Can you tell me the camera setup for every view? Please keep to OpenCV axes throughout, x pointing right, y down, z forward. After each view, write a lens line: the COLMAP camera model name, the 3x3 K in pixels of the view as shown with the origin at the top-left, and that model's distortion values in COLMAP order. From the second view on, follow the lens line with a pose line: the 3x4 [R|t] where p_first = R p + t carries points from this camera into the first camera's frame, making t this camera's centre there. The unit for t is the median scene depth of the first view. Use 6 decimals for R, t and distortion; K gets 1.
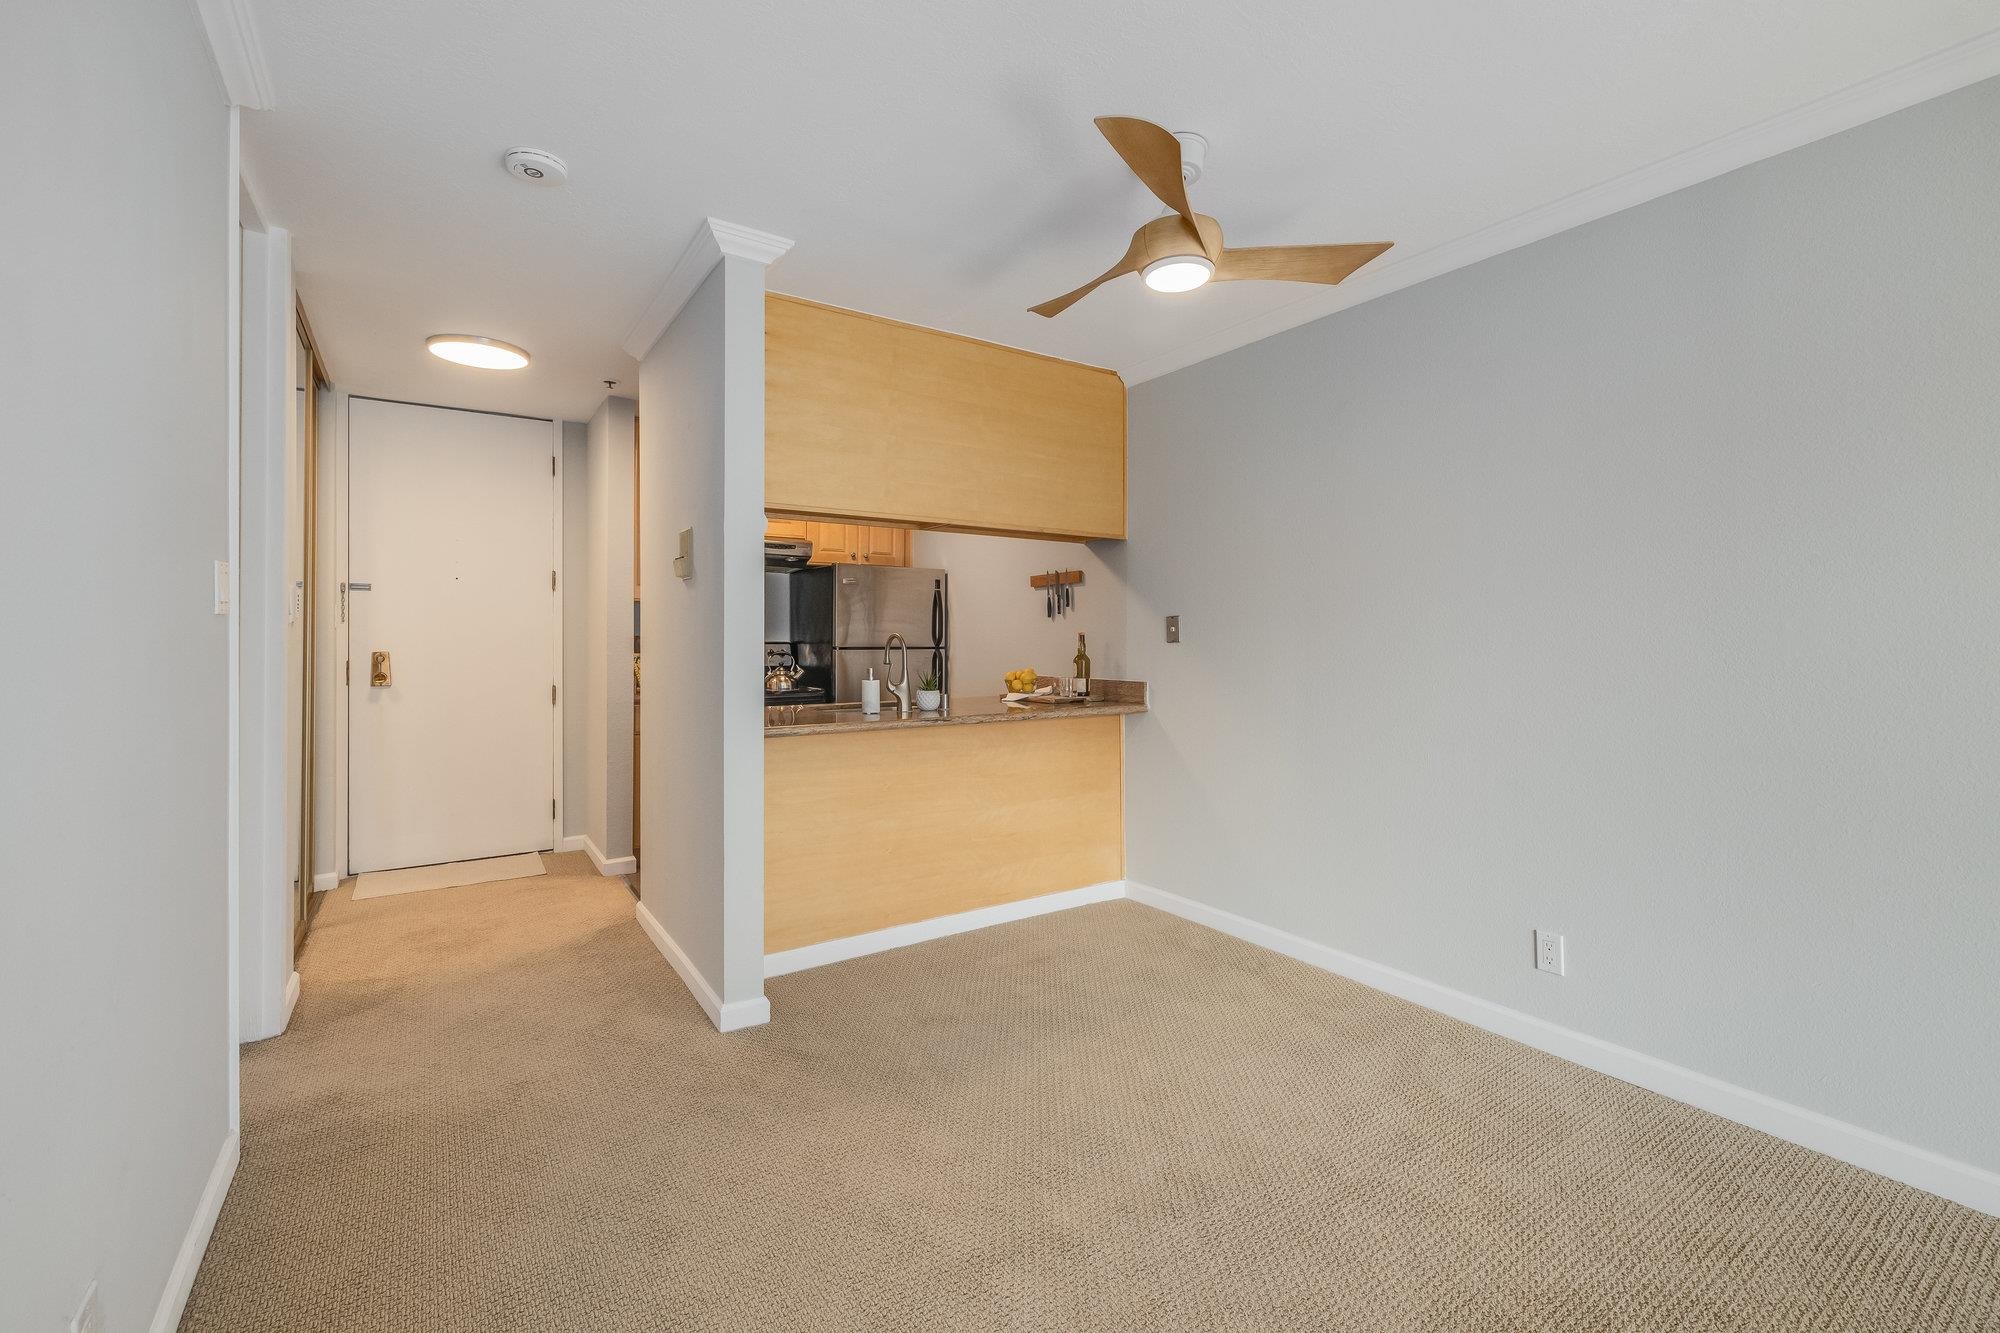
lens RADIAL K [[850.6, 0, 1005.4], [0, 850.6, 642.7], [0, 0, 1]] dist [0.001590, 0.000293]
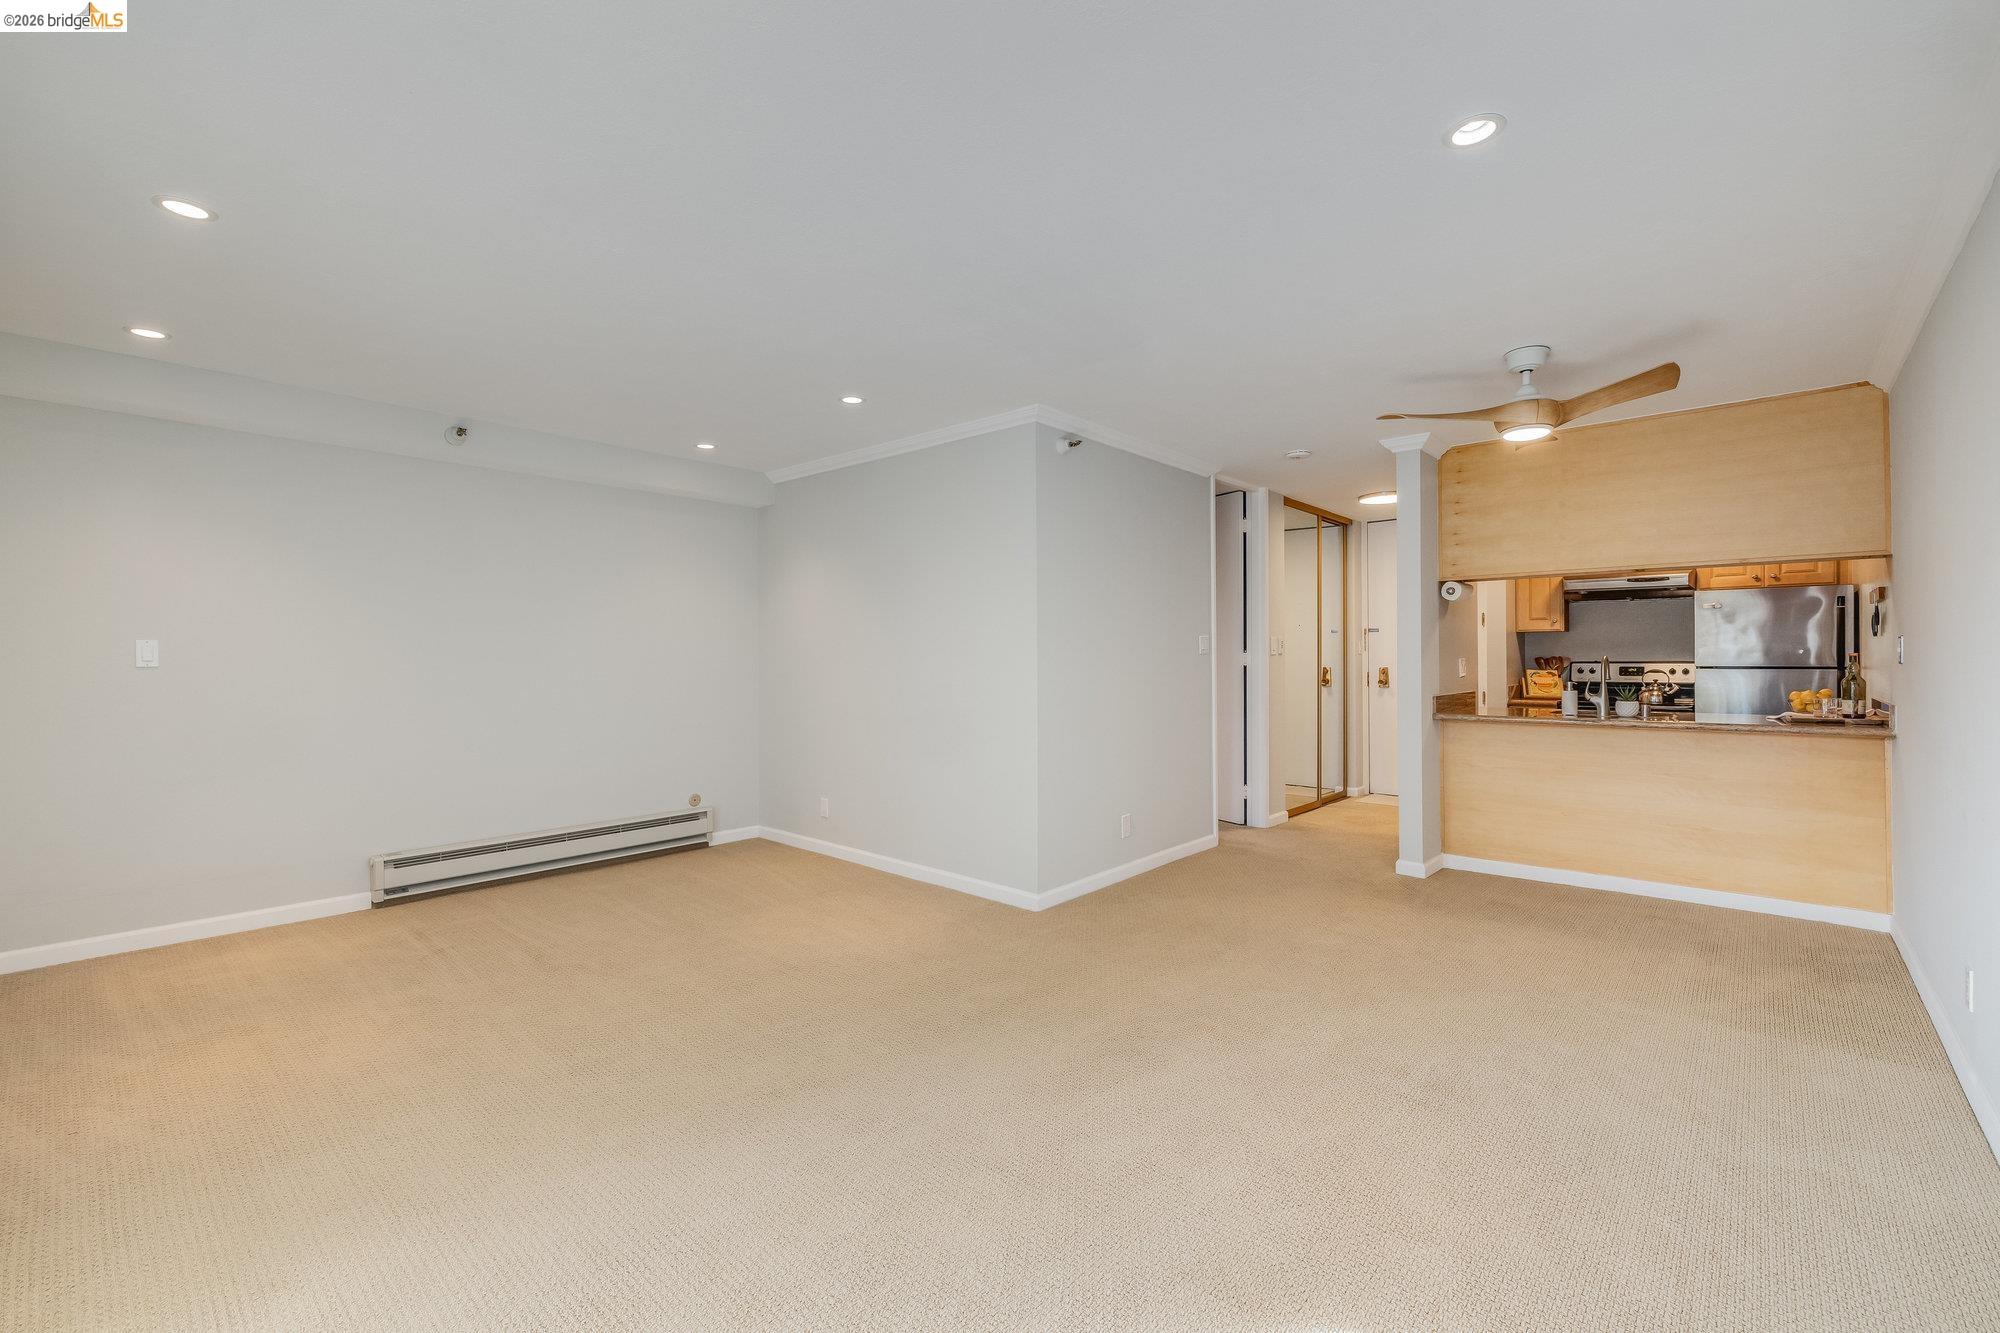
lens RADIAL K [[840.3, 0, 1000.0], [0, 840.3, 666.5], [0, 0, 1]] dist [0.000994, 0.000109]
pose [[0.236901, 0.006417, -0.971513, 0.805118], [0.001052, 0.999976, 0.006861, -0.003664], [0.971533, -0.002647, 0.236889, -0.176916]]
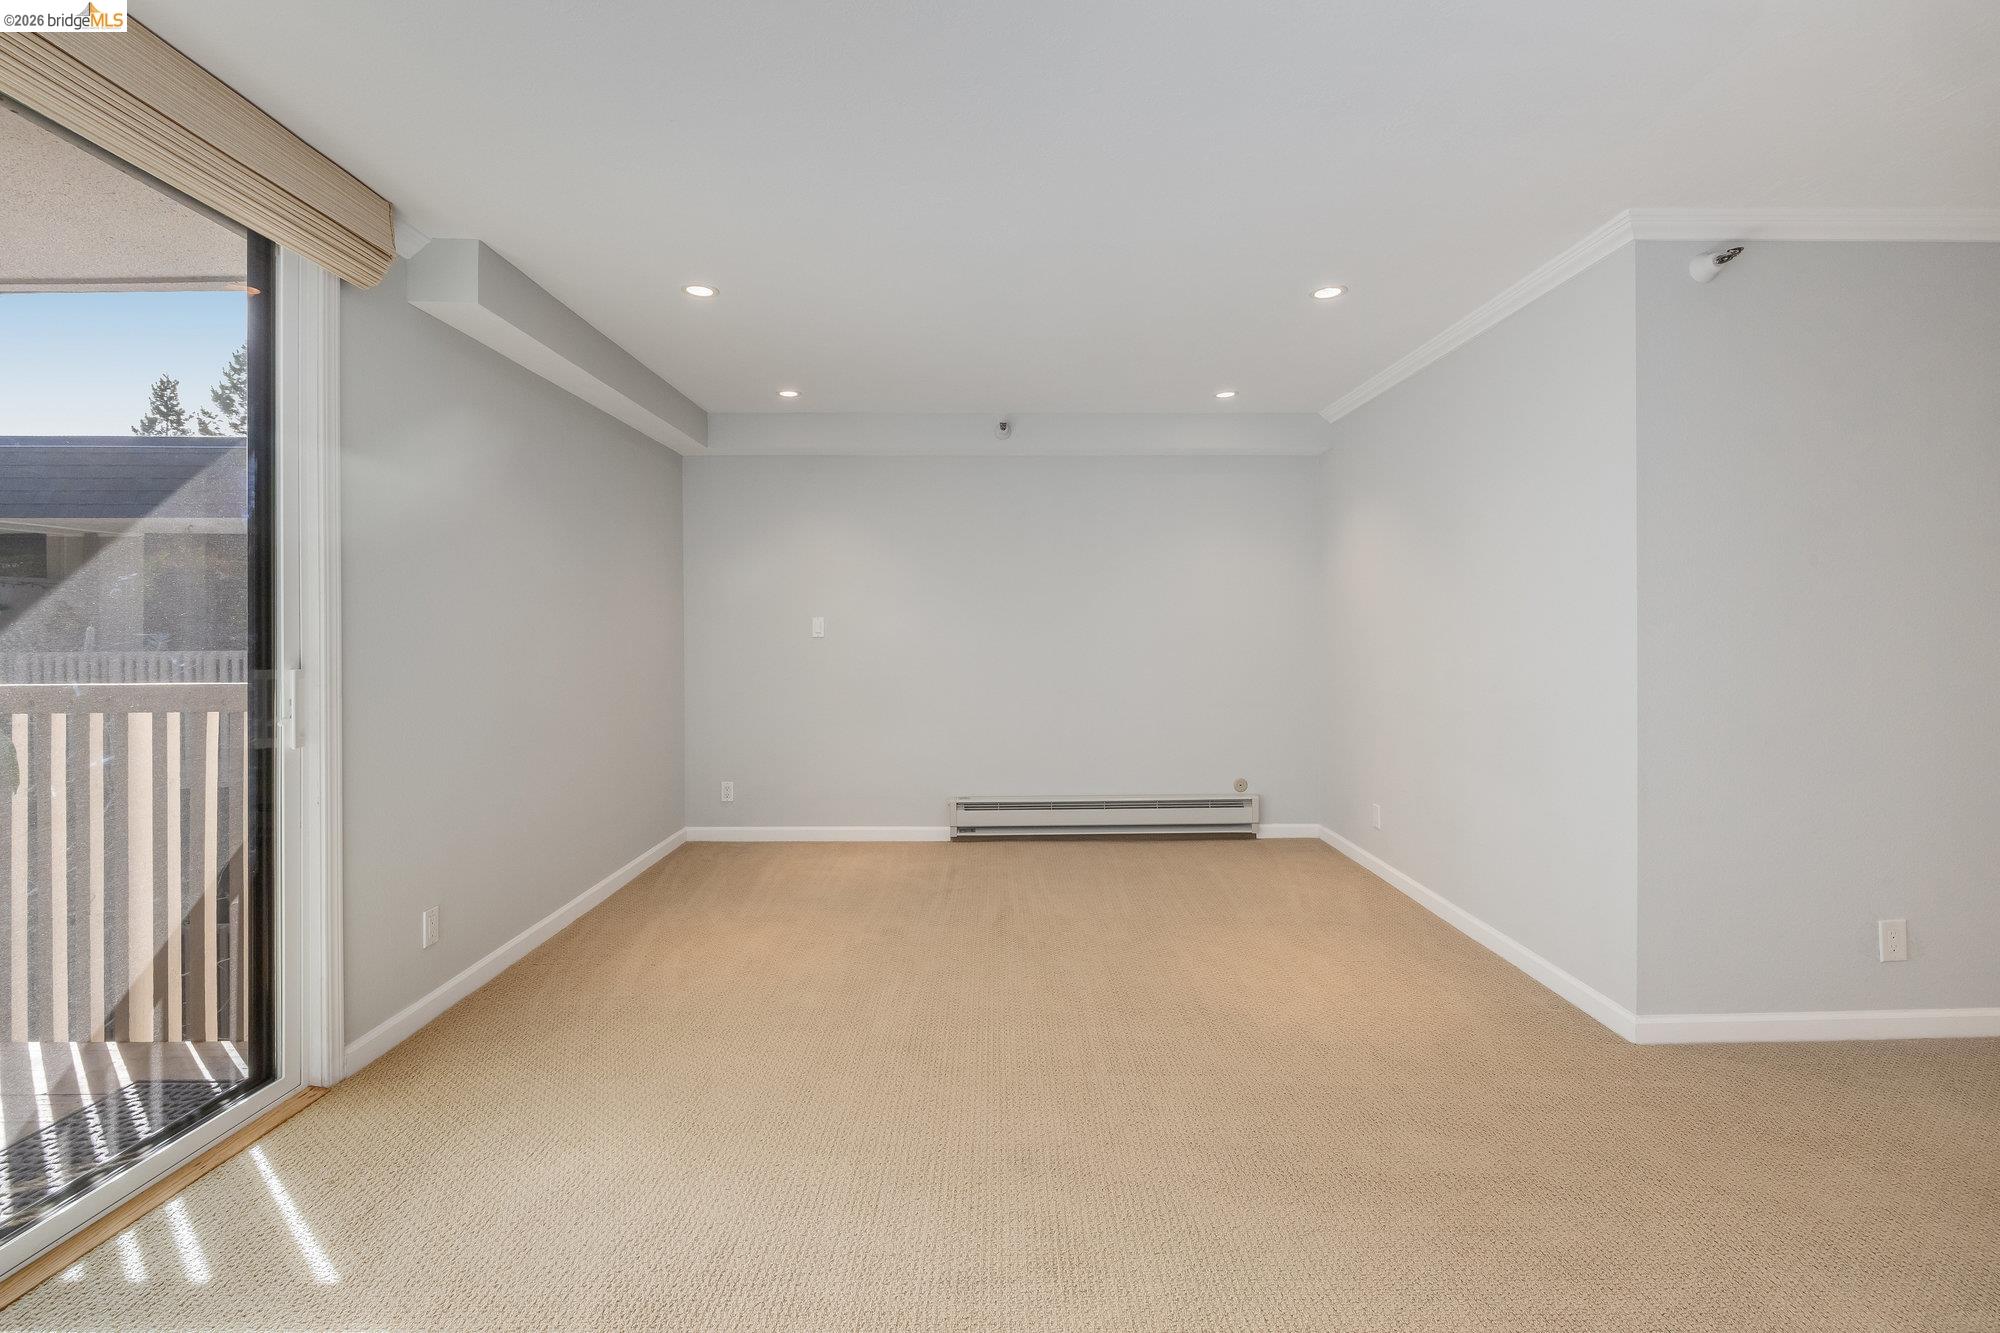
lens RADIAL K [[850.6, 0, 1005.4], [0, 850.6, 642.7], [0, 0, 1]] dist [0.001590, 0.000293]
pose [[-0.556270, 0.009687, -0.830945, 0.604601], [0.001206, 0.999940, 0.010849, -0.003654], [0.831001, 0.005033, -0.556248, 0.076548]]
